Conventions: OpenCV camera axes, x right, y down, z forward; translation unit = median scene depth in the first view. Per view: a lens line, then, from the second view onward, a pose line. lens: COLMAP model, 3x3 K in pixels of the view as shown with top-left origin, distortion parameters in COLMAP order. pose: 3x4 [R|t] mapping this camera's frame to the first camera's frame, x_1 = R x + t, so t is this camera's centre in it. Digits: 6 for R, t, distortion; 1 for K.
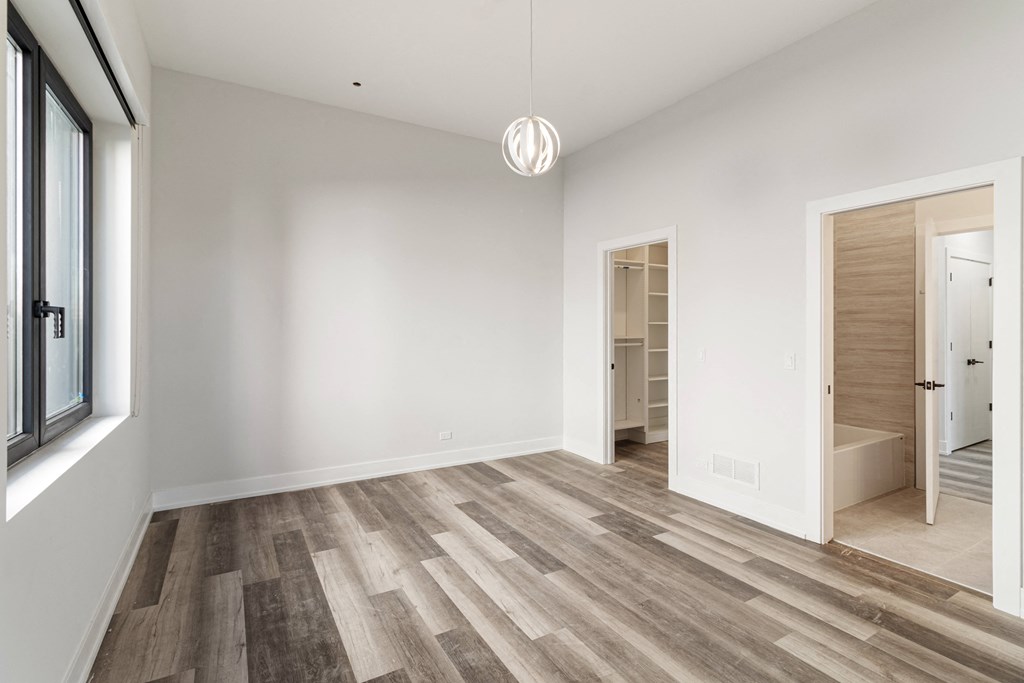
lens RADIAL K [[472.6, 0, 506.9], [0, 472.6, 328.1], [0, 0, 1]] dist [0.013216, 0.000449]
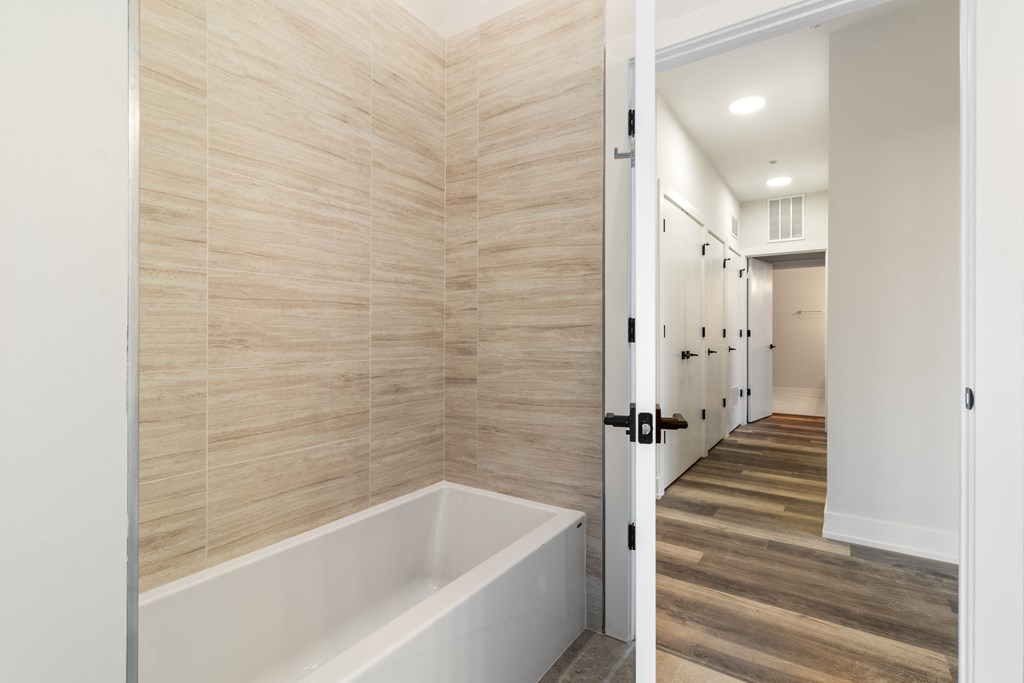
lens RADIAL K [[483.2, 0, 510.5], [0, 483.2, 336.1], [0, 0, 1]] dist [0.002214, 0.000128]
pose [[0.869488, -0.001193, 0.493952, 0.535672], [-0.000939, 0.999991, 0.004068, 0.053865], [-0.493953, -0.004001, 0.869480, 0.627171]]
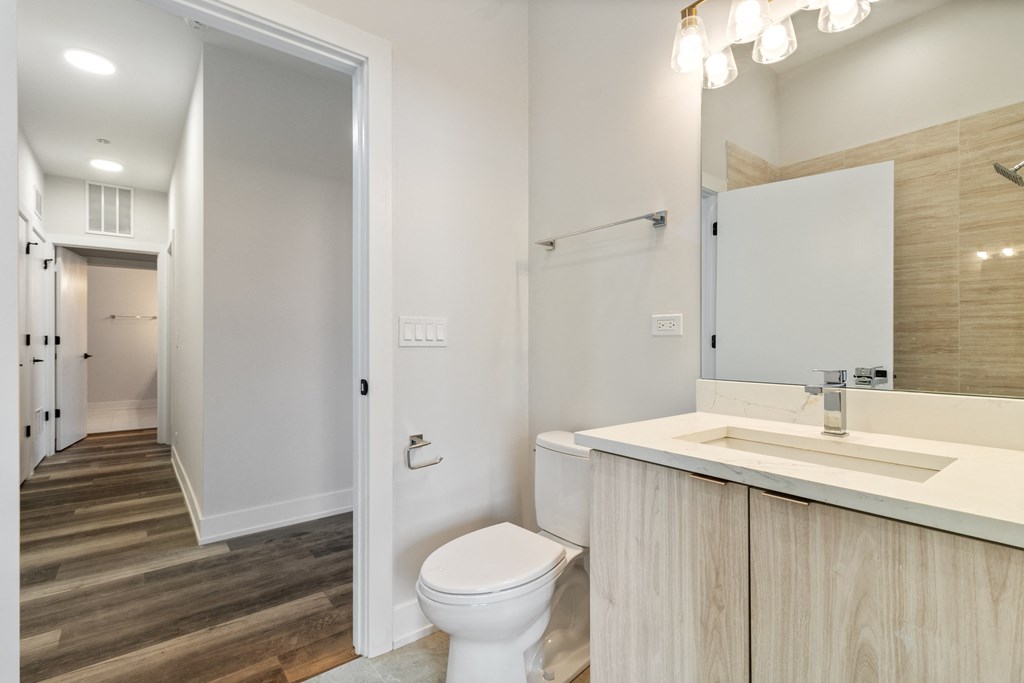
lens RADIAL K [[479.8, 0, 512.0], [0, 479.8, 341.5], [0, 0, 1]] dist [0.001588, 0.000452]
pose [[-0.213466, -0.000795, 0.976950, 0.527038], [0.002352, 0.999996, 0.001328, 0.054160], [-0.976948, 0.002581, -0.213464, 0.653254]]
